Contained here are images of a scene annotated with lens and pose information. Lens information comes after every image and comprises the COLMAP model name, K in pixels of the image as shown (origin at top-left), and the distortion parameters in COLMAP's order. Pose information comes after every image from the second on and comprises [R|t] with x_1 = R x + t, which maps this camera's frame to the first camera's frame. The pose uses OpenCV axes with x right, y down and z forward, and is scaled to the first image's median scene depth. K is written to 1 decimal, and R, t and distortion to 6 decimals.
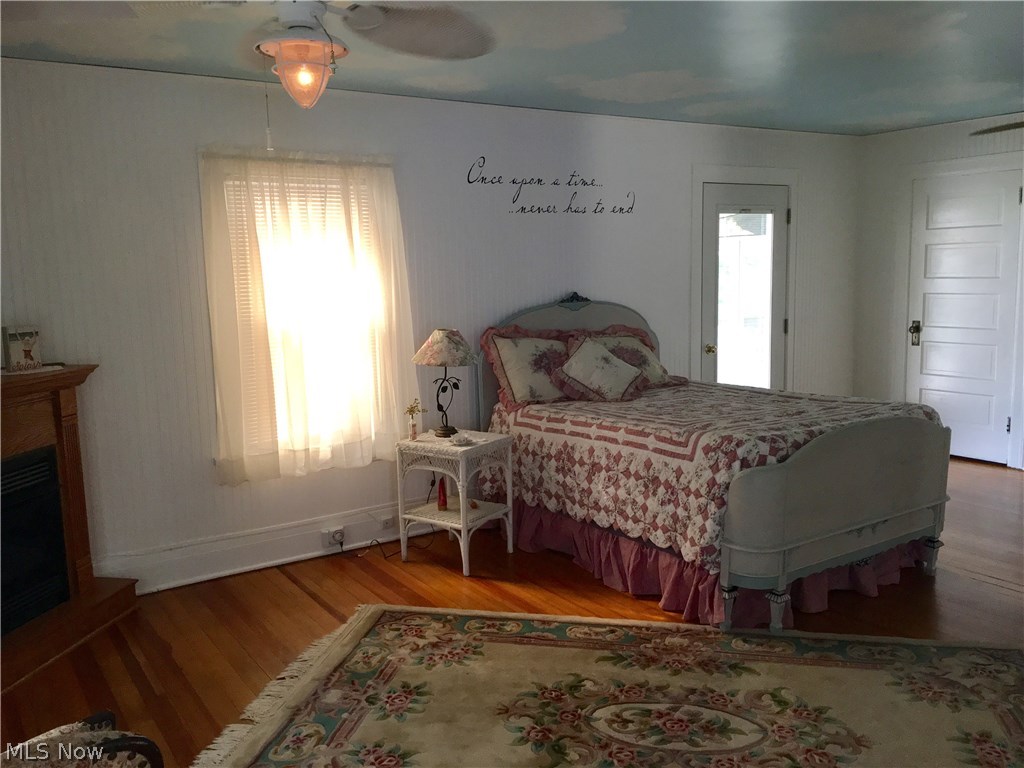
lens RADIAL K [[867.3, 0, 513.3], [0, 867.3, 384.0], [0, 0, 1]] dist [0.017838, -0.033191]
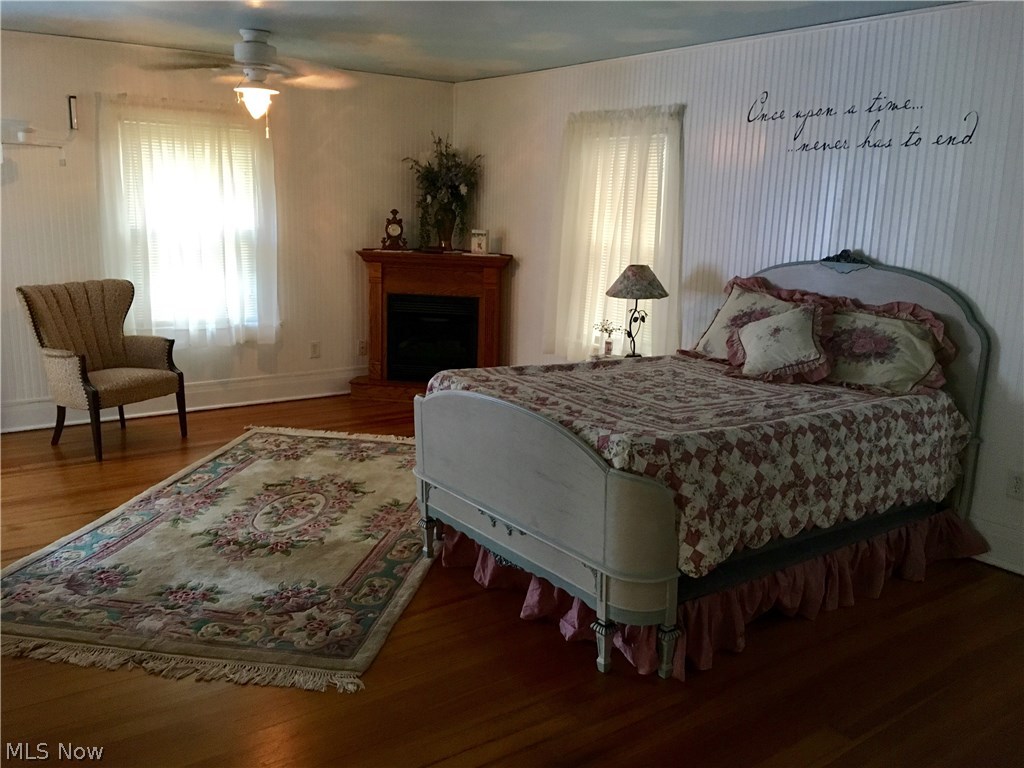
lens RADIAL K [[867.3, 0, 512.7], [0, 867.3, 386.1], [0, 0, 1]] dist [0.017838, -0.033191]
pose [[0.042191, 0.233566, -0.971425, 0.901474], [-0.163278, 0.960831, 0.223928, -0.119929], [0.985677, 0.149165, 0.078675, 0.687719]]
